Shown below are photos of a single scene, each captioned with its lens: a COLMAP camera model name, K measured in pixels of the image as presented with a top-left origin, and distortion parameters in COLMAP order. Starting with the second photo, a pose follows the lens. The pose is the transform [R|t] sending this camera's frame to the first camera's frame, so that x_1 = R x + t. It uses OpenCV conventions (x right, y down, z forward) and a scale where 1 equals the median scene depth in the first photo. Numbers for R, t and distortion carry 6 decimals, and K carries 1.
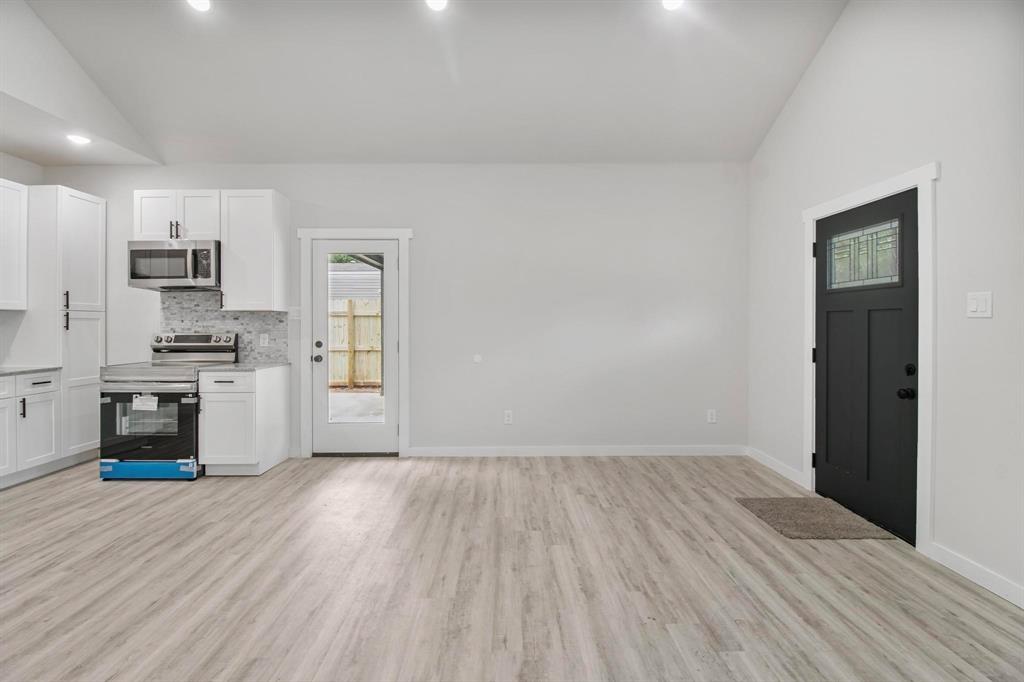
lens RADIAL K [[466.2, 0, 502.9], [0, 466.2, 325.8], [0, 0, 1]] dist [-0.002334, -0.010549]
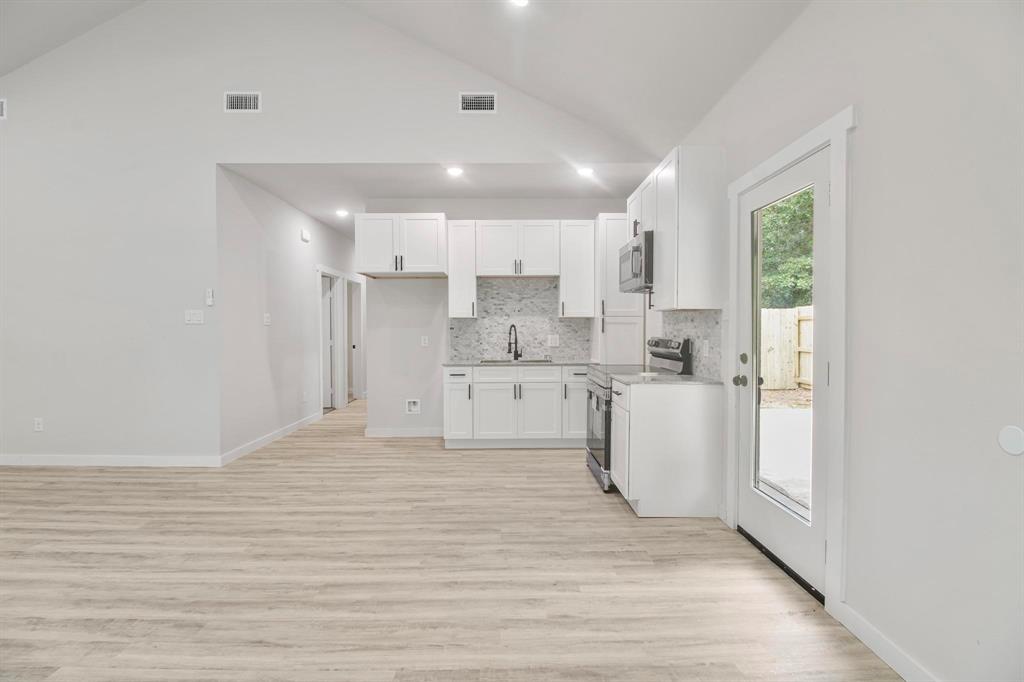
lens RADIAL K [[466.2, 0, 523.2], [0, 466.2, 334.5], [0, 0, 1]] dist [-0.002334, -0.010549]
pose [[0.021184, 0.011584, -0.999708, 0.291504], [-0.000851, 0.999933, 0.011569, 0.000189], [0.999775, 0.000606, 0.021193, 0.861377]]
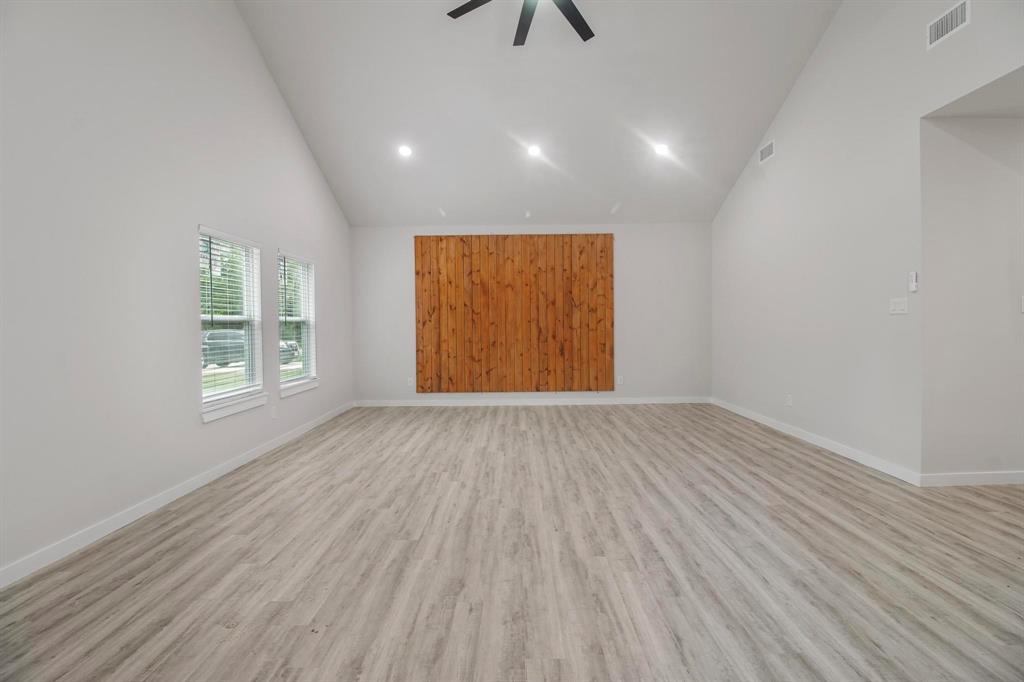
lens RADIAL K [[466.2, 0, 507.1], [0, 466.2, 336.2], [0, 0, 1]] dist [-0.002334, -0.010549]
pose [[-0.999851, 0.010426, 0.013739, -0.054035], [0.010783, 0.999599, 0.026197, 0.000396], [-0.013460, 0.026341, -0.999562, 1.086930]]
